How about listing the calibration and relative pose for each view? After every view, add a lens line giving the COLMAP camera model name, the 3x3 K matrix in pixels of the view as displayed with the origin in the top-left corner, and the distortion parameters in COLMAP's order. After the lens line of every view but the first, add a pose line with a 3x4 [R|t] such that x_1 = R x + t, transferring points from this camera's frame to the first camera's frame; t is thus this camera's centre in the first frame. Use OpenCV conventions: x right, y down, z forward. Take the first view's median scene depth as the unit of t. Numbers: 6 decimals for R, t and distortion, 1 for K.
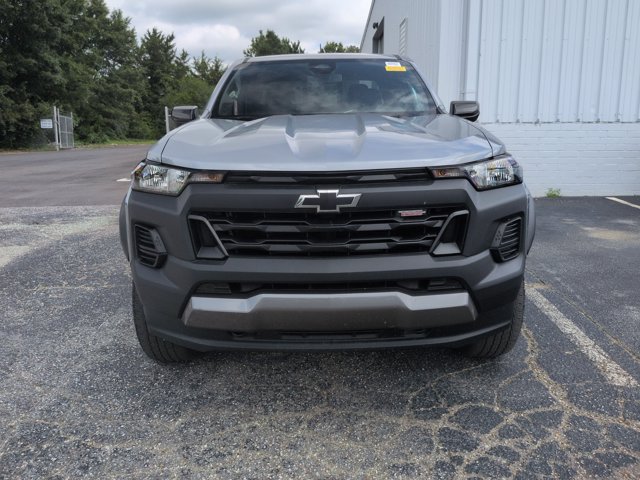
lens RADIAL K [[539.6, 0, 318.6], [0, 539.6, 210.0], [0, 0, 1]] dist [0.068947, -0.157751]
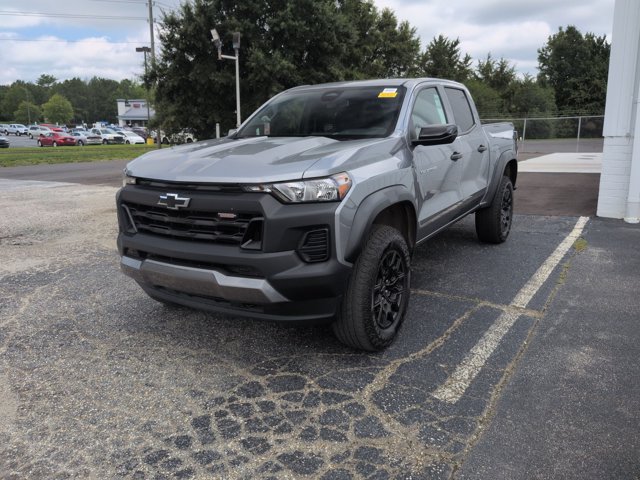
lens RADIAL K [[539.6, 0, 318.6], [0, 539.6, 210.0], [0, 0, 1]] dist [0.068947, -0.157751]
pose [[0.848714, 0.087154, -0.521621, 0.926362], [-0.087589, 0.995870, 0.023879, -0.052520], [0.521548, 0.025422, 0.852843, -0.047583]]
